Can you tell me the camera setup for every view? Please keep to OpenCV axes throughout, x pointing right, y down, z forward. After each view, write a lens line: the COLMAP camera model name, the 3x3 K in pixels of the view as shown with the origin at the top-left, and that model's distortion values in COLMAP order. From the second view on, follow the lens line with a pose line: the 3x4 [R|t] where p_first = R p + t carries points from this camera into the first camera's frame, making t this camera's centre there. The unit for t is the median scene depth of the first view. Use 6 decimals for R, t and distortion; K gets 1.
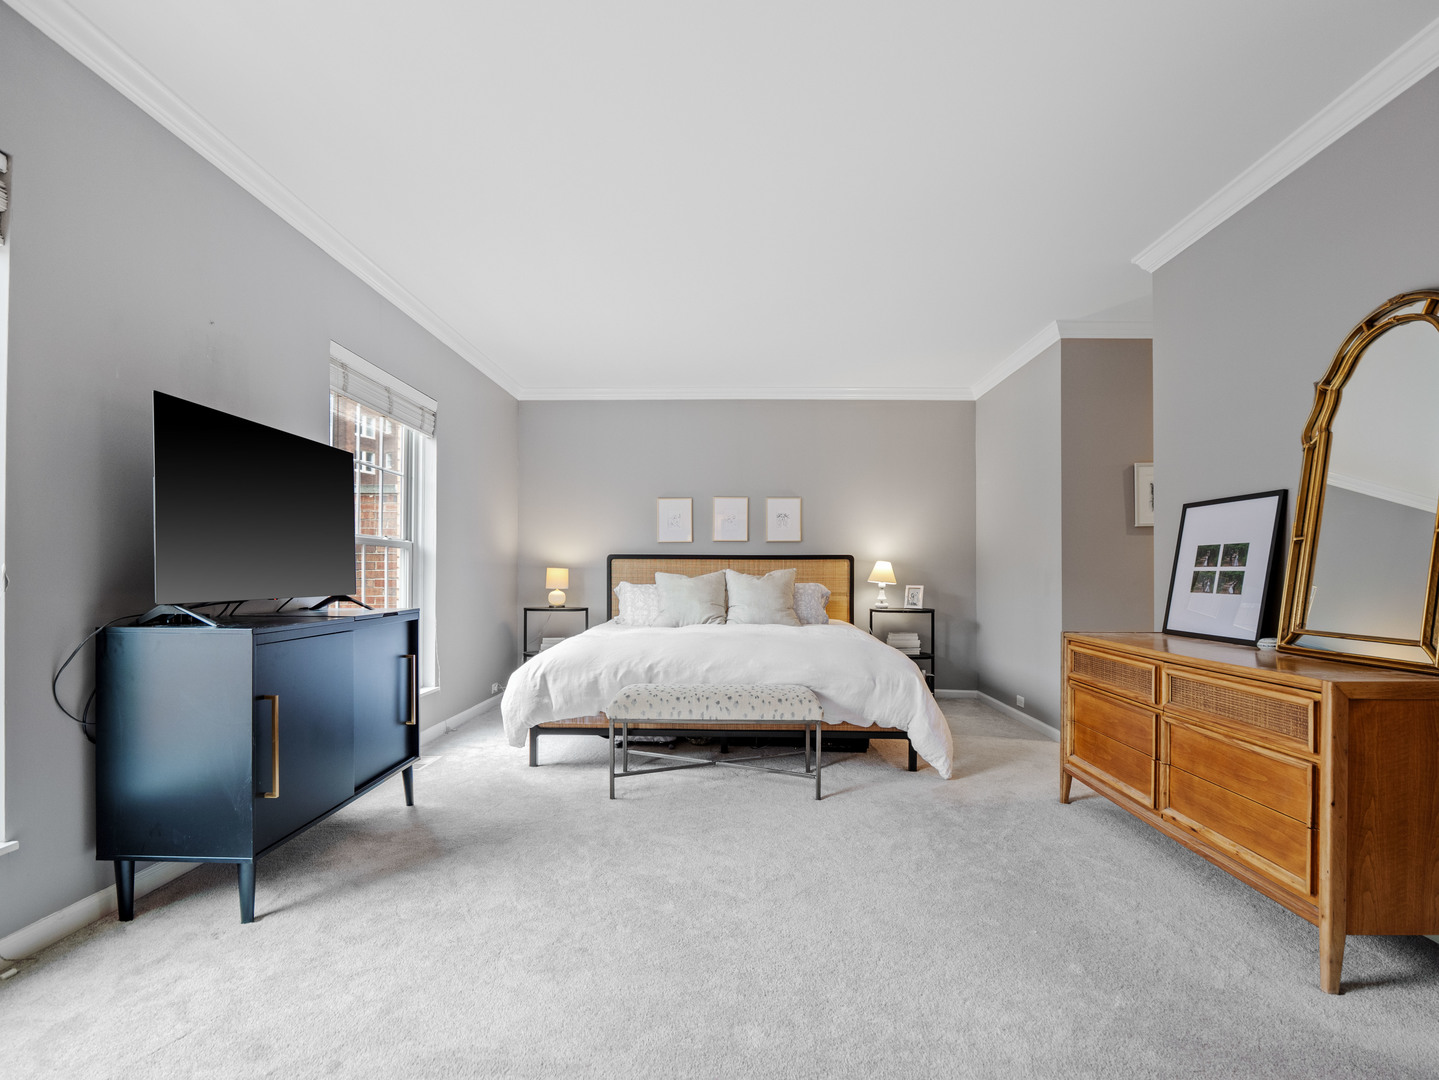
lens RADIAL K [[700.3, 0, 719.8], [0, 700.3, 570.5], [0, 0, 1]] dist [-0.014322, -0.000836]
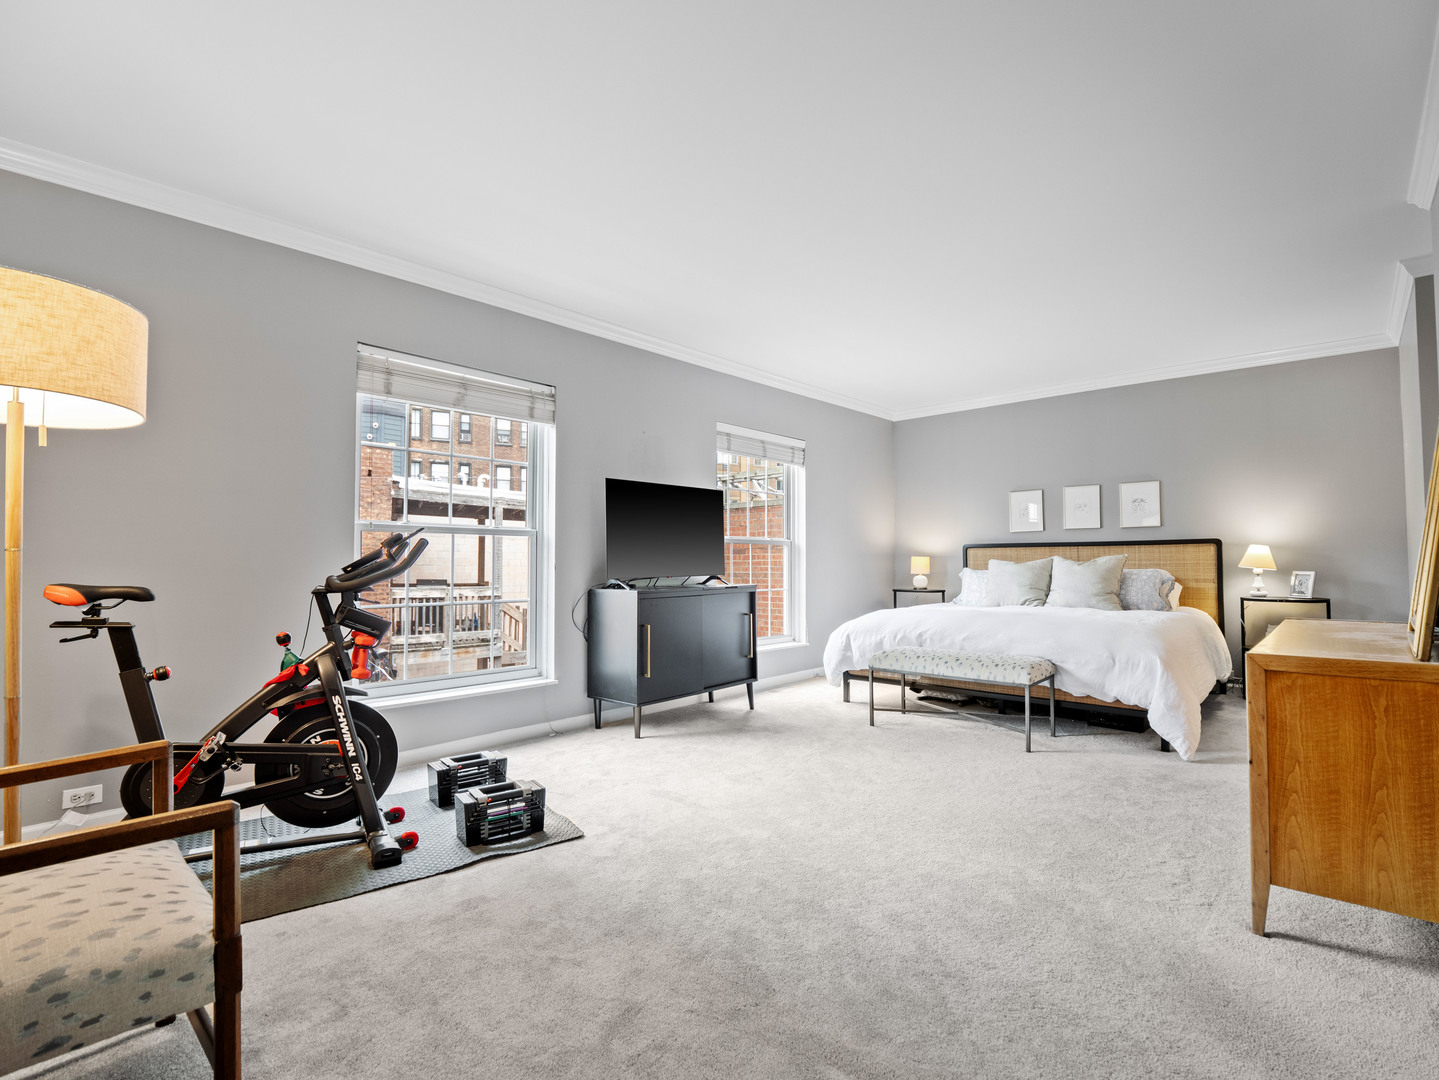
lens RADIAL K [[688.6, 0, 719.5], [0, 688.6, 540.0], [0, 0, 1]] dist [-0.019923, -0.001172]
pose [[0.752622, -0.028113, -0.657853, 0.458719], [0.010532, 0.999474, -0.030663, 0.000340], [0.658369, 0.016149, 0.752522, -0.192534]]
